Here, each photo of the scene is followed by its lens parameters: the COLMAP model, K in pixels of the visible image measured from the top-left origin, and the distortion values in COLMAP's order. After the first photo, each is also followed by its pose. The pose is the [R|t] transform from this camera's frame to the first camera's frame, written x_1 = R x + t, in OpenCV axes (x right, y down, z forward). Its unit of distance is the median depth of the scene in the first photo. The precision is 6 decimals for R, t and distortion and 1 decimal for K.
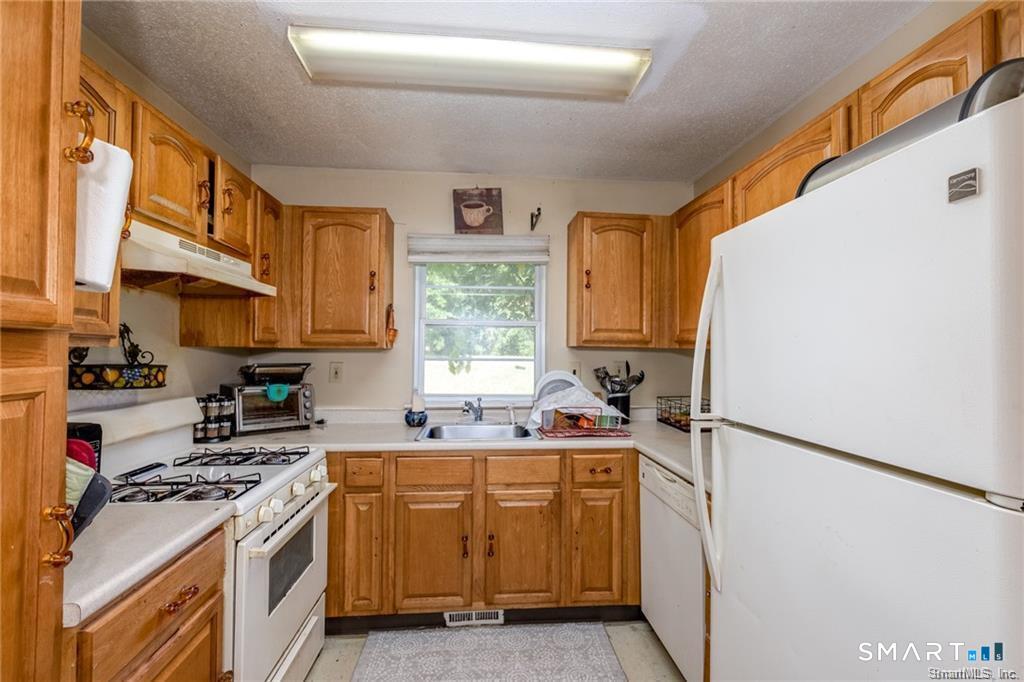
lens RADIAL K [[460.0, 0, 513.0], [0, 460.0, 341.3], [0, 0, 1]] dist [0.002708, -0.002181]
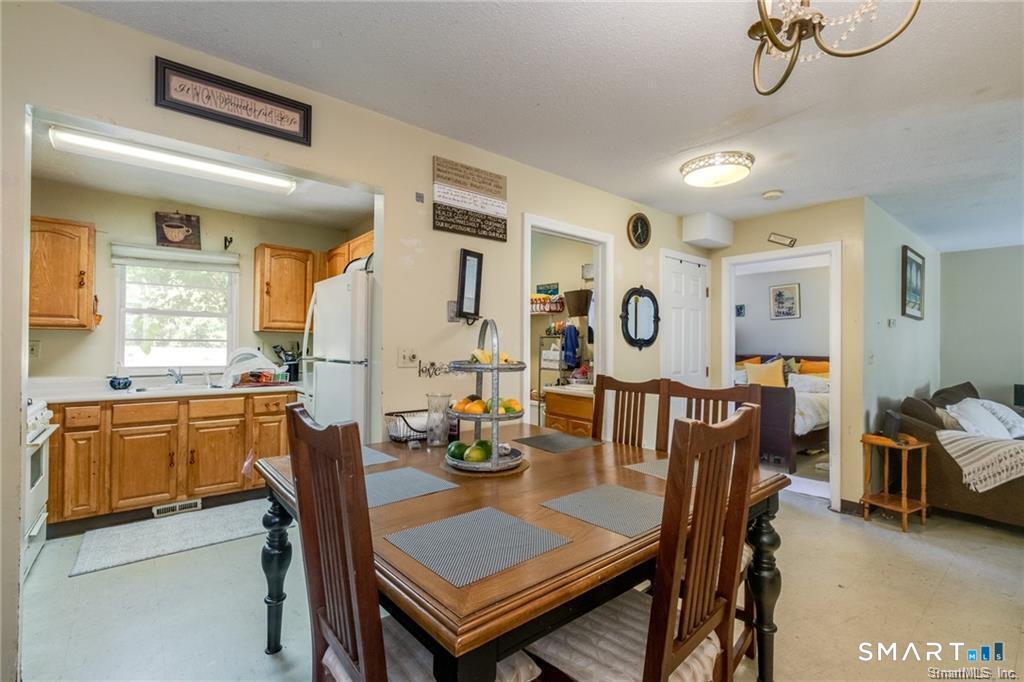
lens RADIAL K [[460.0, 0, 516.7], [0, 460.0, 340.2], [0, 0, 1]] dist [0.002708, -0.002181]
pose [[0.822184, 0.006122, 0.569189, -0.033940], [-0.013492, 0.999871, 0.008734, 0.020119], [-0.569062, -0.014860, 0.822160, -0.880450]]
